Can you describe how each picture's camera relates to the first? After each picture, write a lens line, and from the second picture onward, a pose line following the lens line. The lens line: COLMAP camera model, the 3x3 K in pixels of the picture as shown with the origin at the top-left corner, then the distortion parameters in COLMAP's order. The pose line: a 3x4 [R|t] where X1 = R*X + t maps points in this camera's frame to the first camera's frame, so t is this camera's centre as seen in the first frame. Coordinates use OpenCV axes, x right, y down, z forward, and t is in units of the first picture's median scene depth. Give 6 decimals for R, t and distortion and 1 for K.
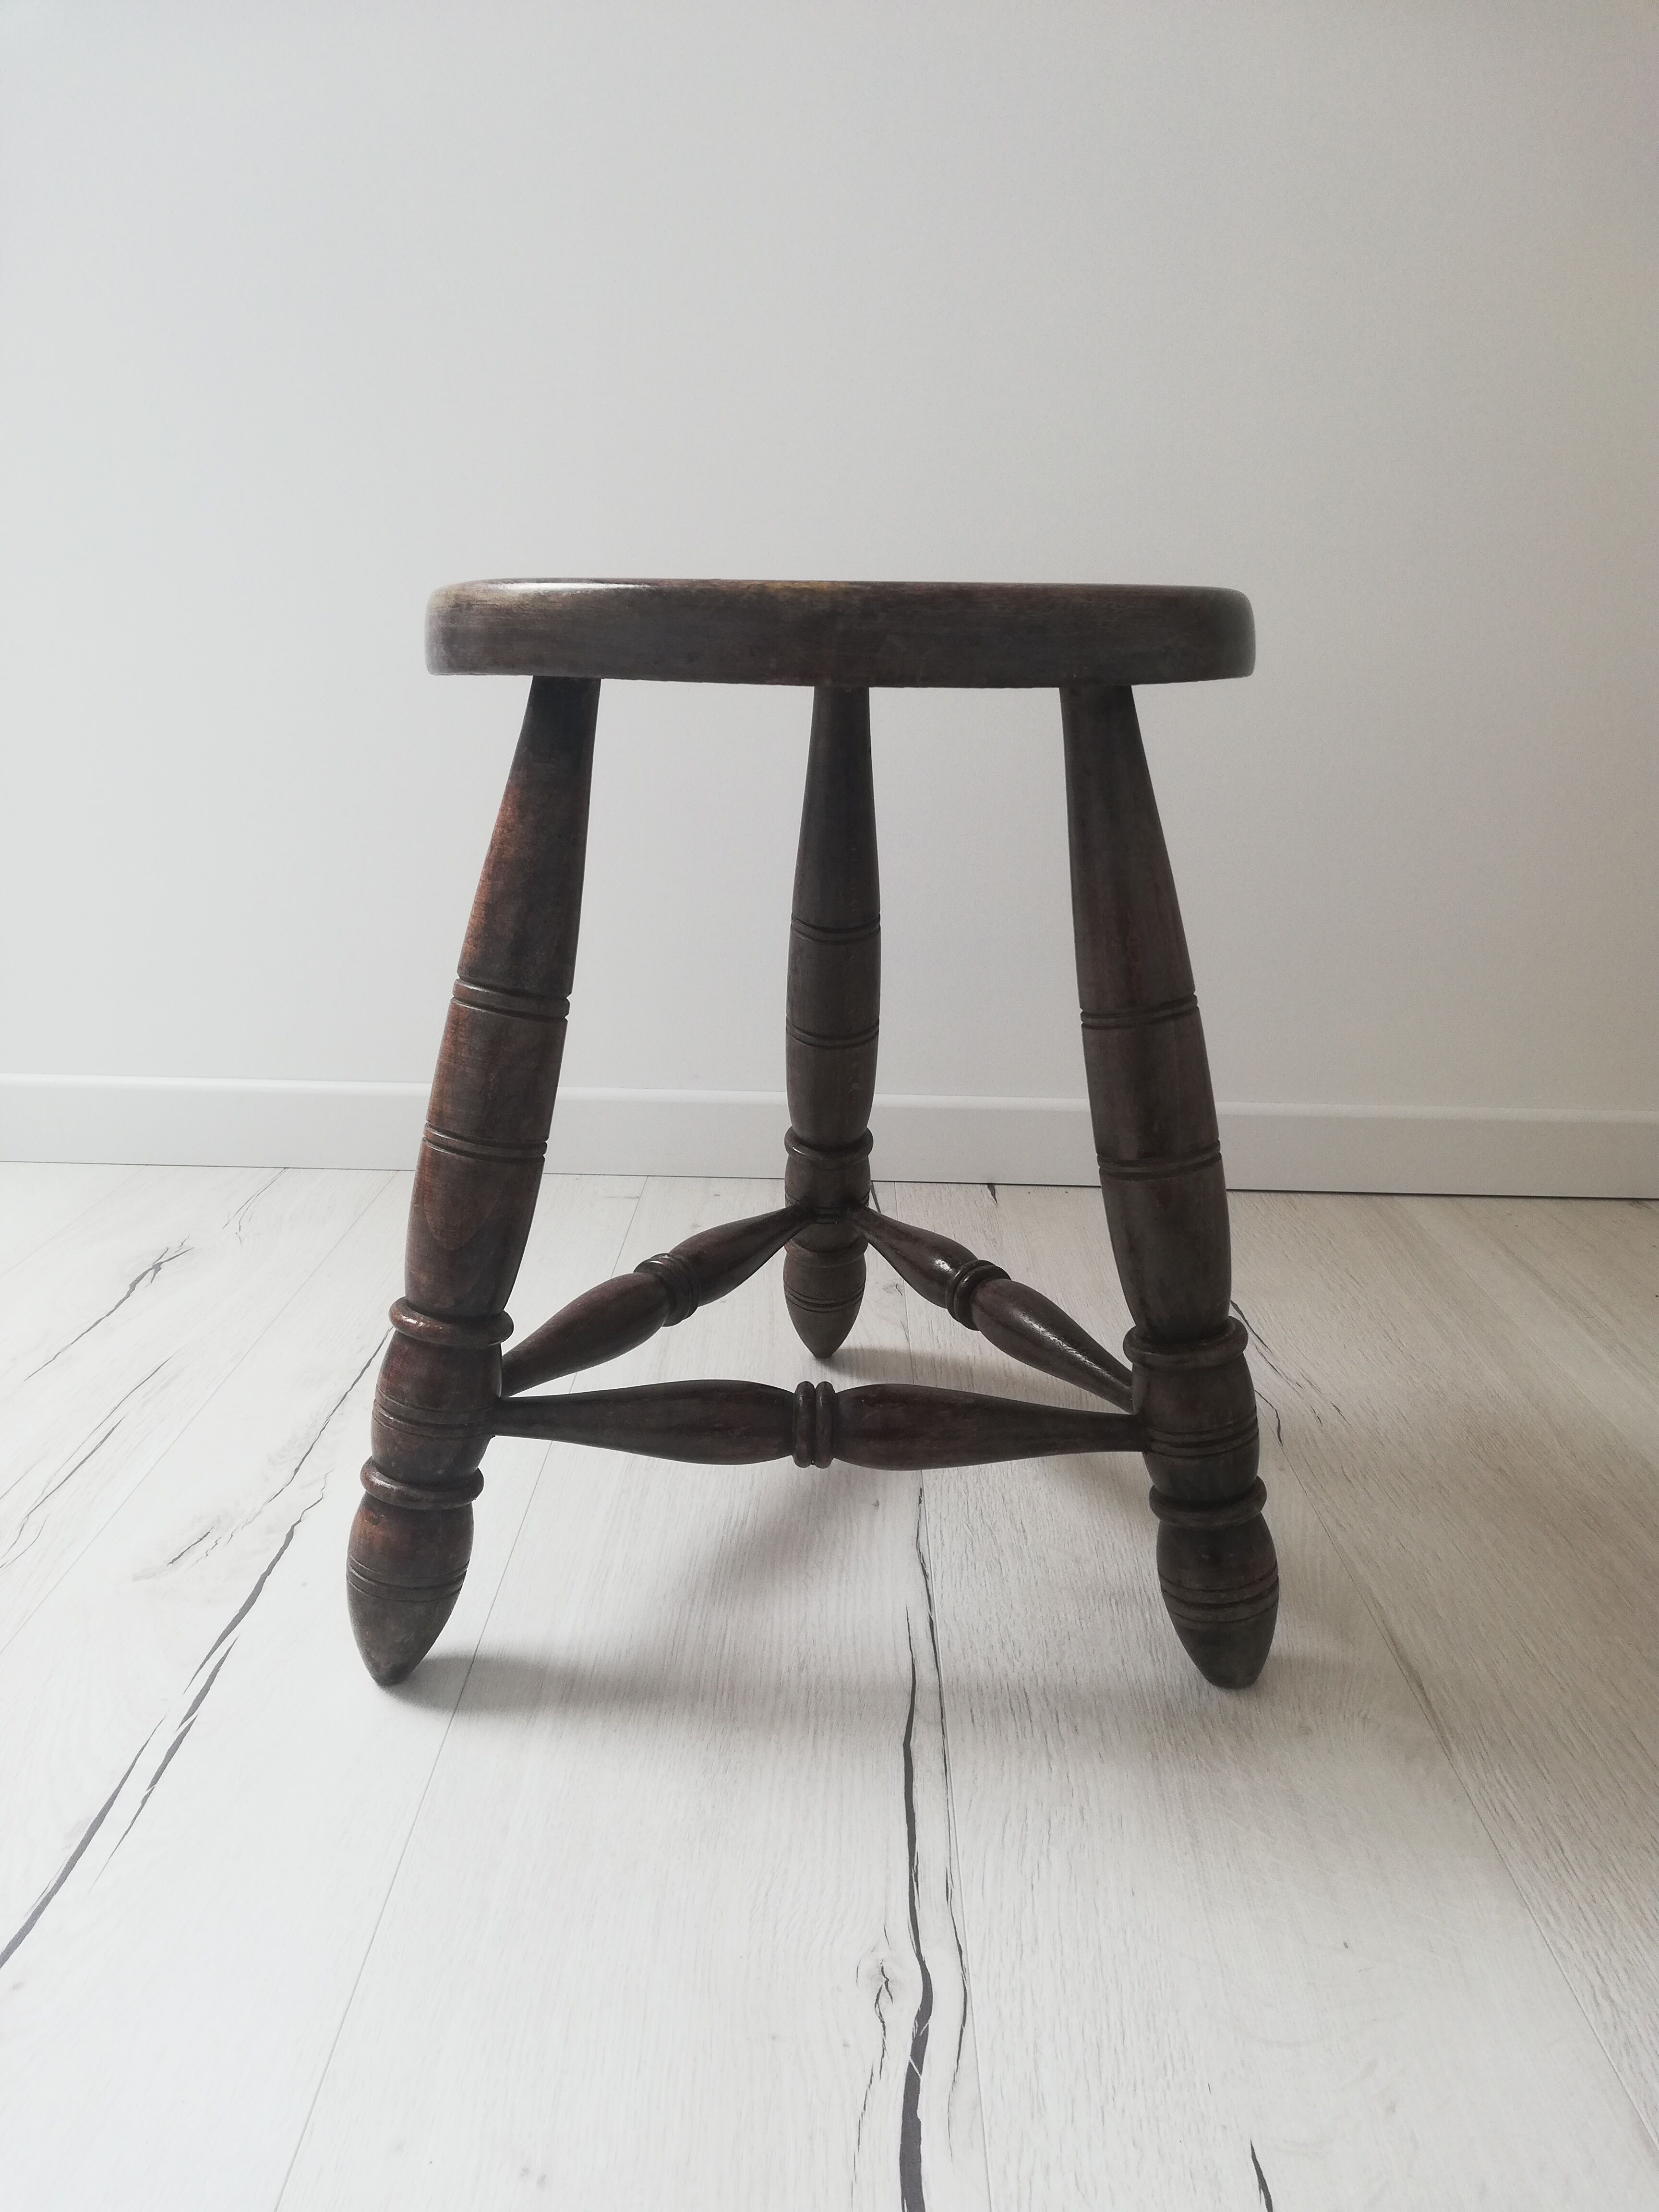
lens RADIAL K [[1695.0, 0, 832.6], [0, 1695.0, 1110.5], [0, 0, 1]] dist [0.047255, -0.092579]
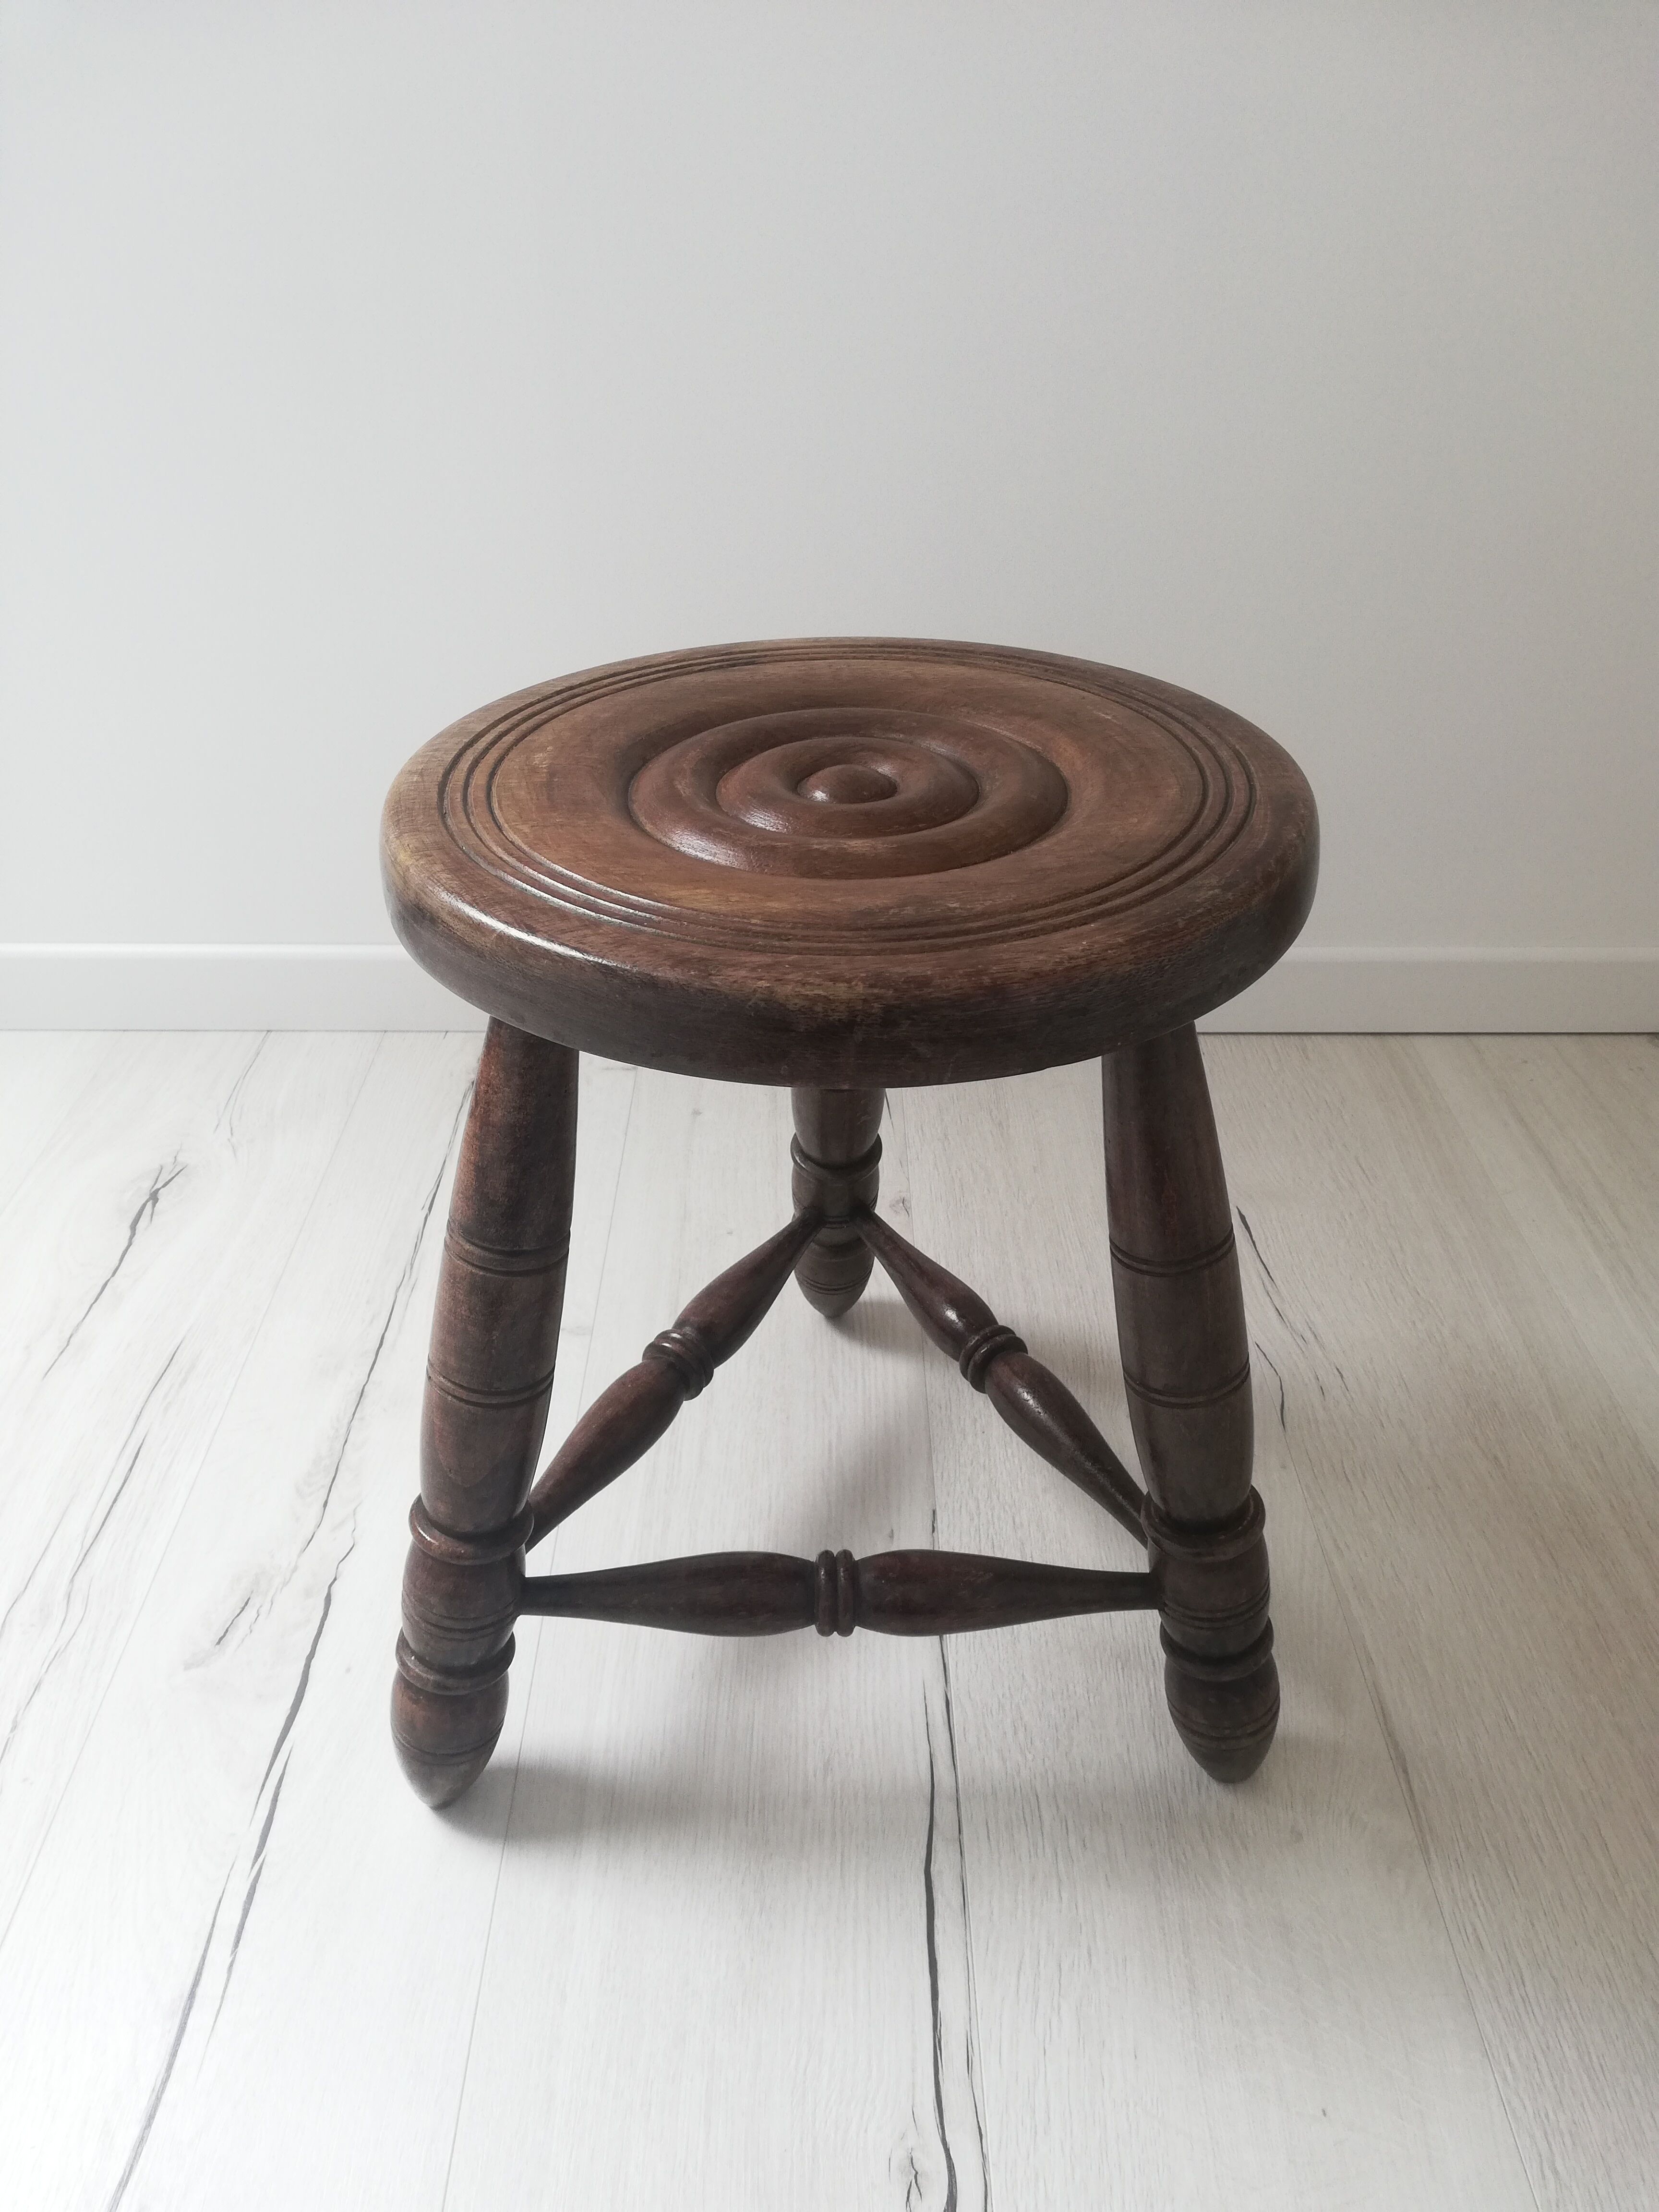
lens RADIAL K [[1695.0, 0, 834.8], [0, 1695.0, 1105.8], [0, 0, 1]] dist [0.047255, -0.092579]
pose [[0.999770, -0.020786, 0.005268, -0.010620], [0.018230, 0.953252, 0.301627, -0.408629], [-0.011291, -0.301462, 0.953411, 0.115831]]
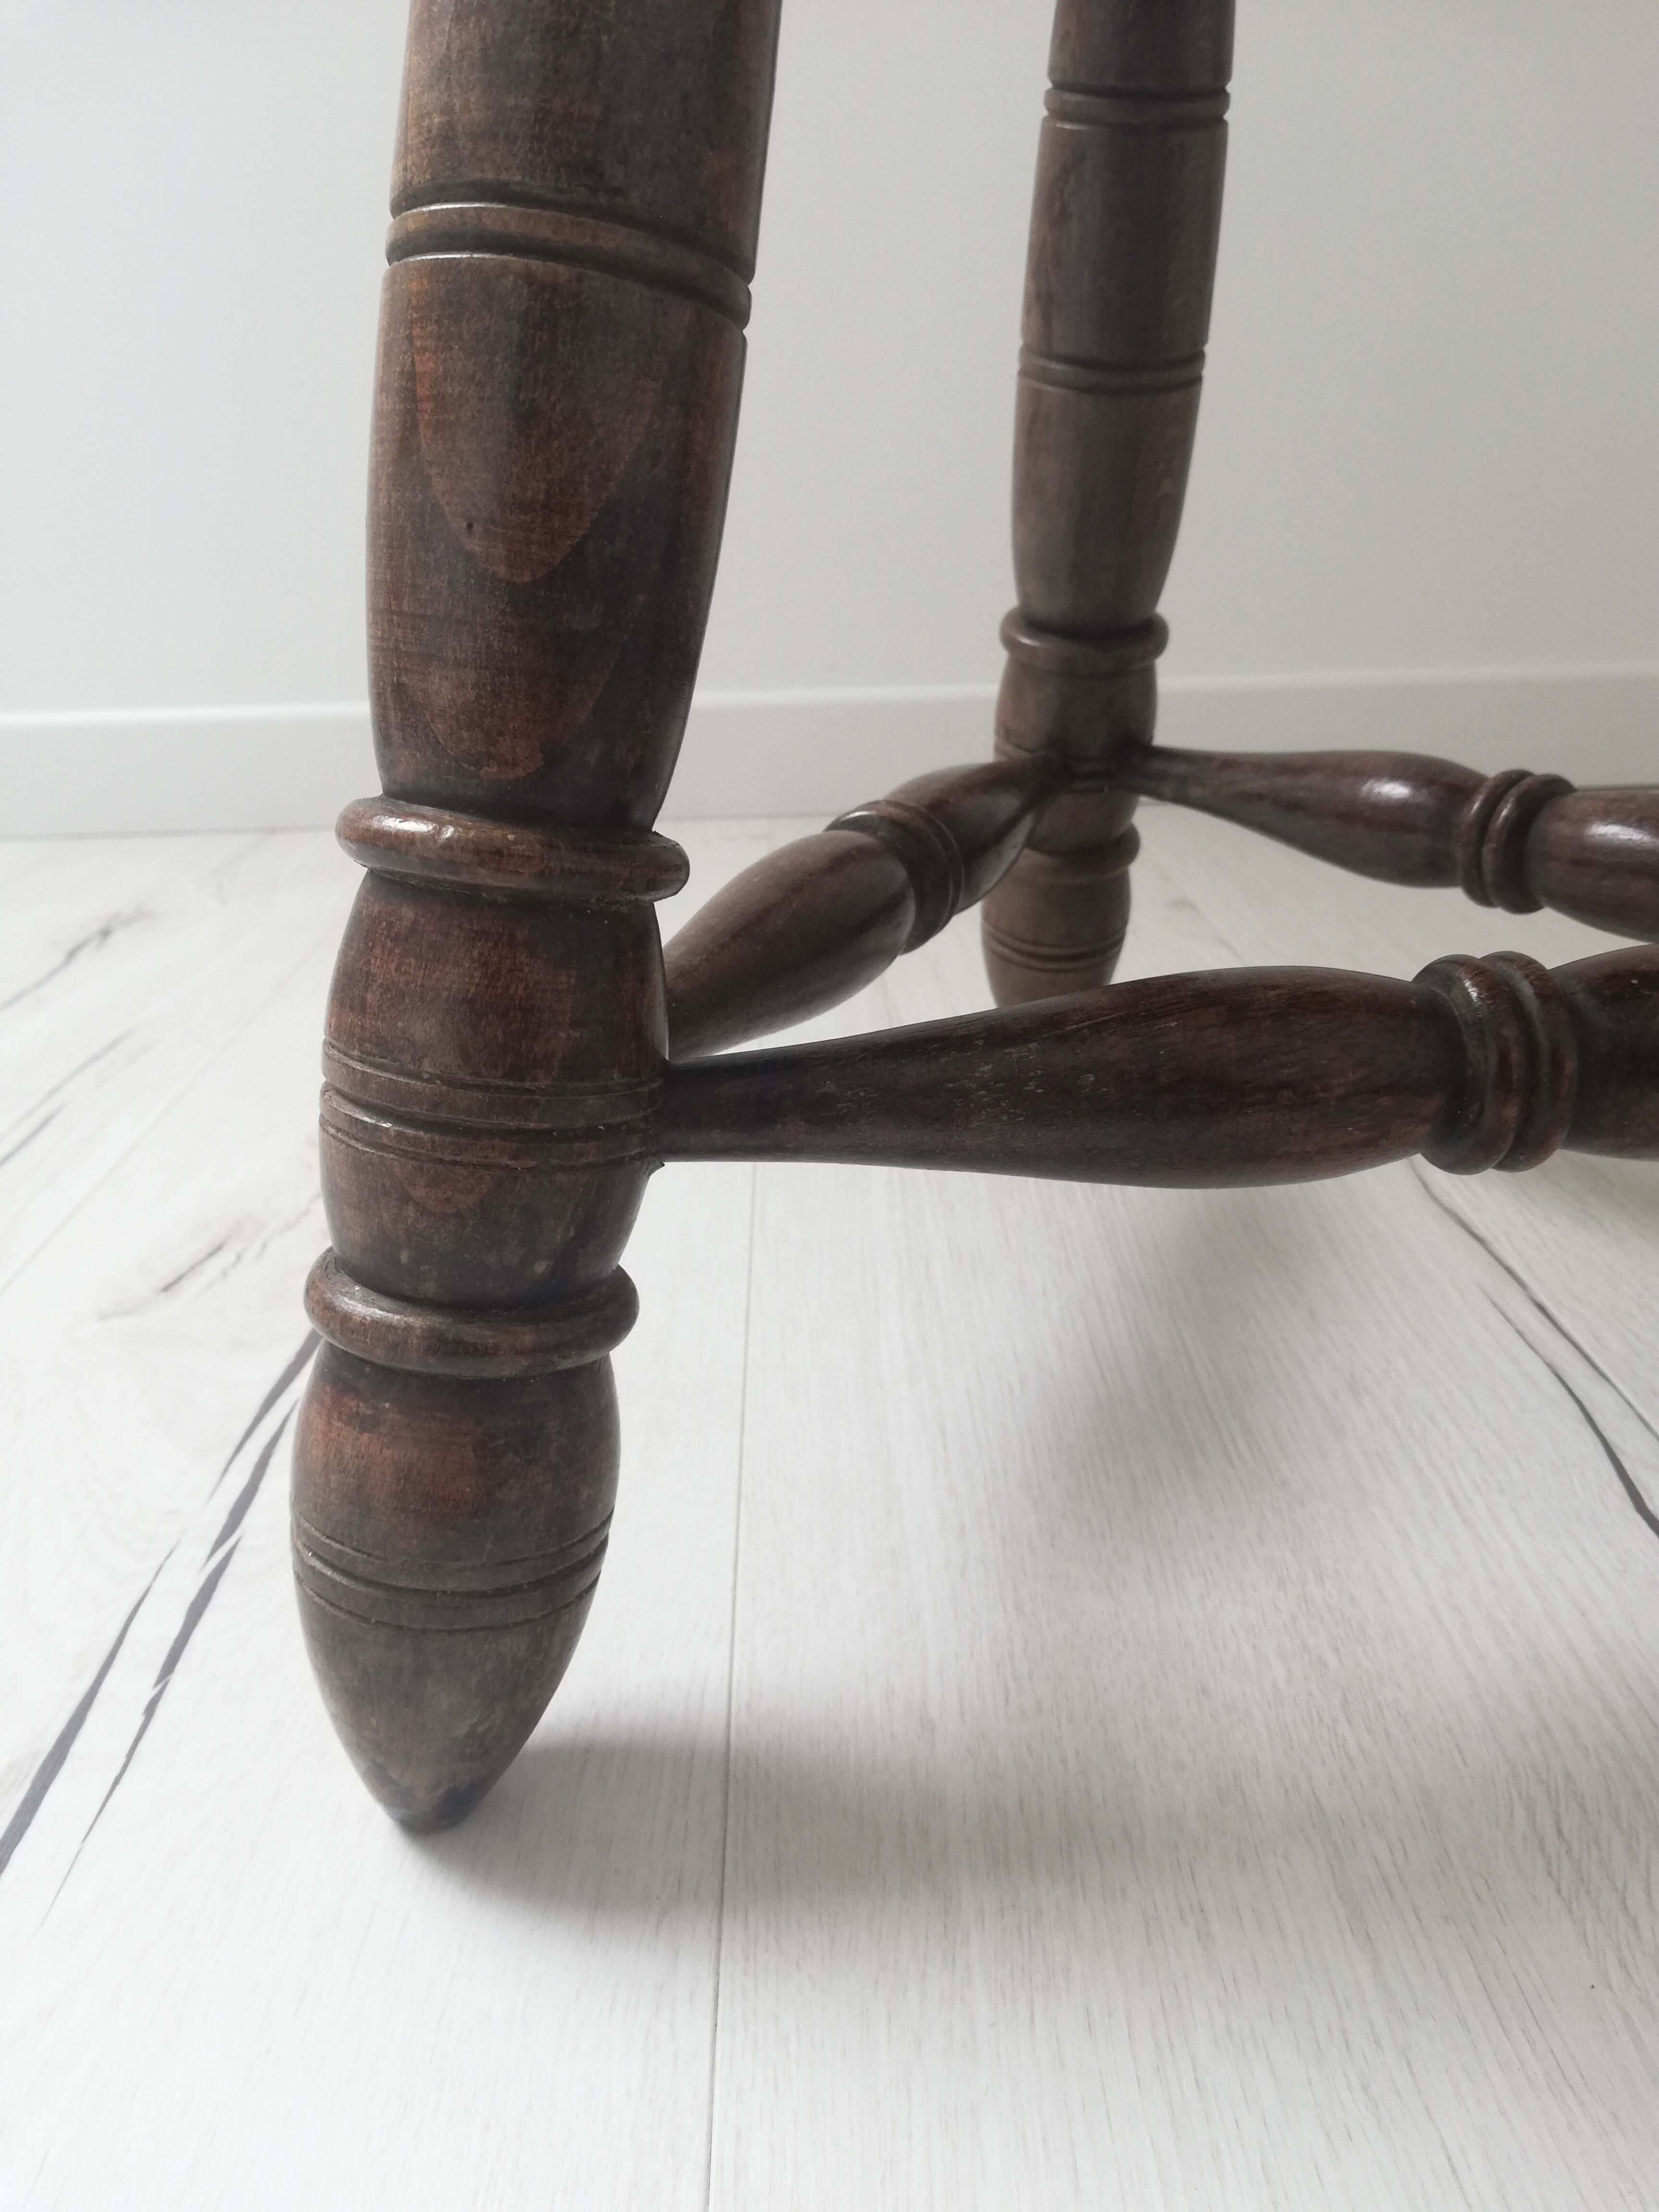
lens RADIAL K [[1695.0, 0, 838.9], [0, 1695.0, 1129.7], [0, 0, 1]] dist [0.047255, -0.092579]
pose [[0.991244, -0.090534, 0.096117, -0.197650], [0.079943, 0.990840, 0.108838, 0.148640], [-0.105090, -0.100201, 0.989402, 0.639290]]
